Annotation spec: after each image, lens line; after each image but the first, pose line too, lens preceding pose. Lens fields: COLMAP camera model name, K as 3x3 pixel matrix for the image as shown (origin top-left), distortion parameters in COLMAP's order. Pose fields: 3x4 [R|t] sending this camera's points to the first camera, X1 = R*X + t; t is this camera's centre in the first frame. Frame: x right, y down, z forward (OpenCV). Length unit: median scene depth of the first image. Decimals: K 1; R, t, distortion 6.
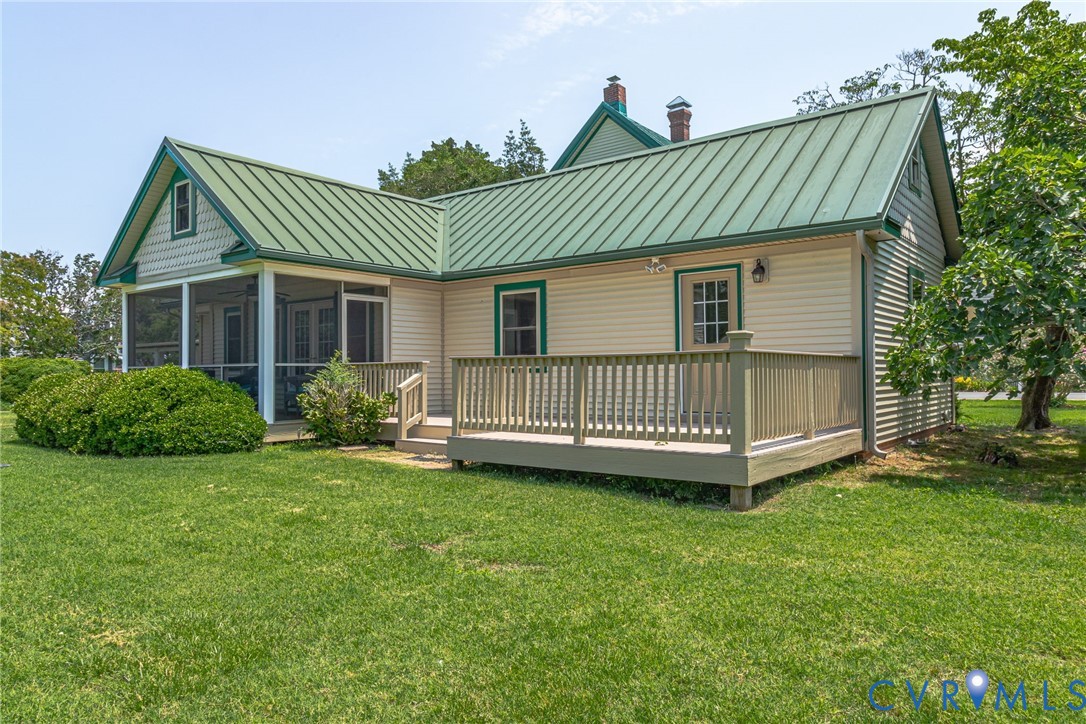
lens RADIAL K [[726.8, 0, 542.8], [0, 726.8, 362.6], [0, 0, 1]] dist [-0.008854, -0.001056]
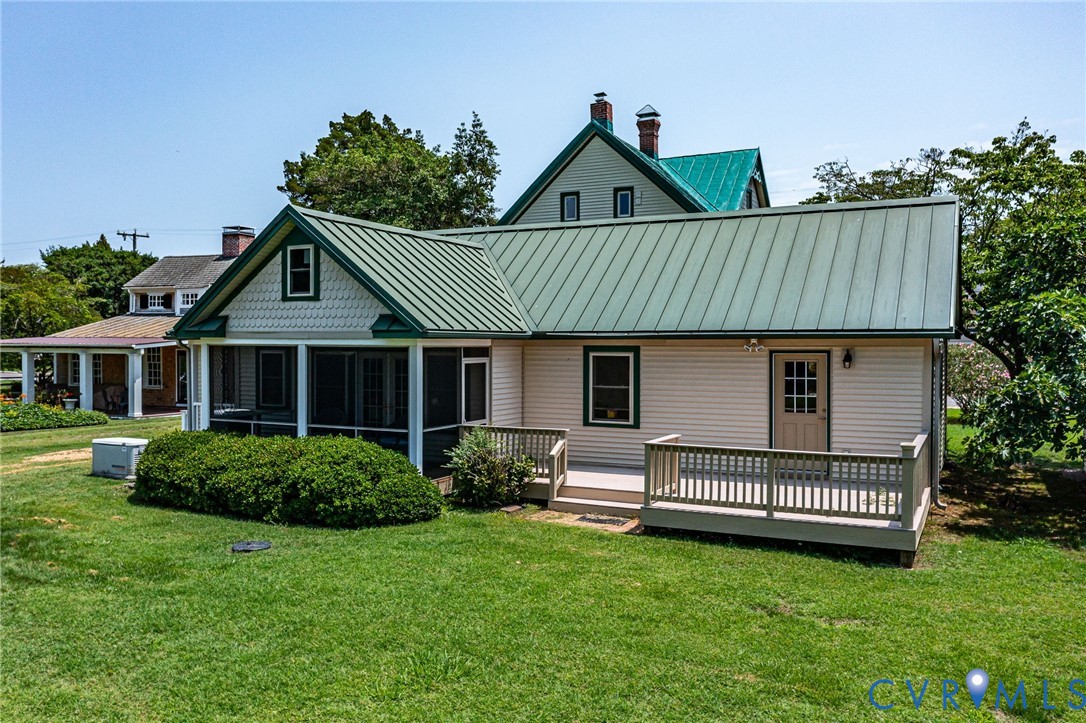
lens RADIAL K [[861.6, 0, 543.4], [0, 861.6, 358.8], [0, 0, 1]] dist [-0.016682, -0.011085]
pose [[0.981184, 0.006434, 0.192968, -0.403565], [-0.011923, 0.999556, 0.027295, -0.130760], [-0.192706, -0.029082, 0.980825, -0.276073]]
